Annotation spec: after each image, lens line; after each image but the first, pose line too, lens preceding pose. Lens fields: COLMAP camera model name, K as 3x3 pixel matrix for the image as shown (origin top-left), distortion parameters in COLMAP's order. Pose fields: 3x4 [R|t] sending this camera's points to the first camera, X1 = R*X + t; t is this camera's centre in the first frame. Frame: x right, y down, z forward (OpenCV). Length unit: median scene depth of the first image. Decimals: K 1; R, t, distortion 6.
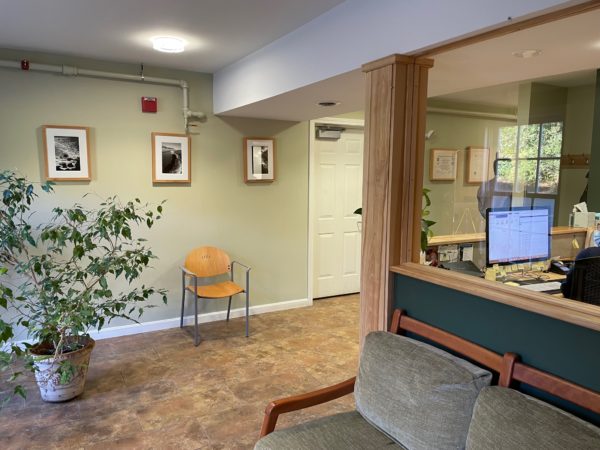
lens RADIAL K [[448.1, 0, 300.0], [0, 448.1, 225.0], [0, 0, 1]] dist [-0.049795, 0.000626]
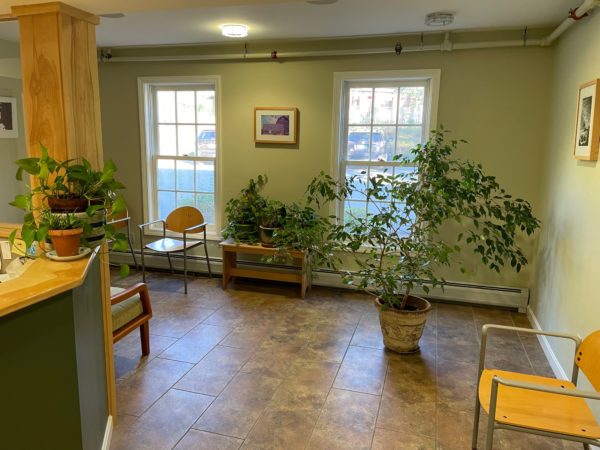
lens RADIAL K [[448.1, 0, 300.0], [0, 448.1, 225.0], [0, 0, 1]] dist [-0.049795, 0.000626]
pose [[-0.718969, 0.089405, -0.689268, 0.411880], [-0.121442, 0.960278, 0.251233, -0.166147], [0.684350, 0.264335, -0.679553, 1.632956]]
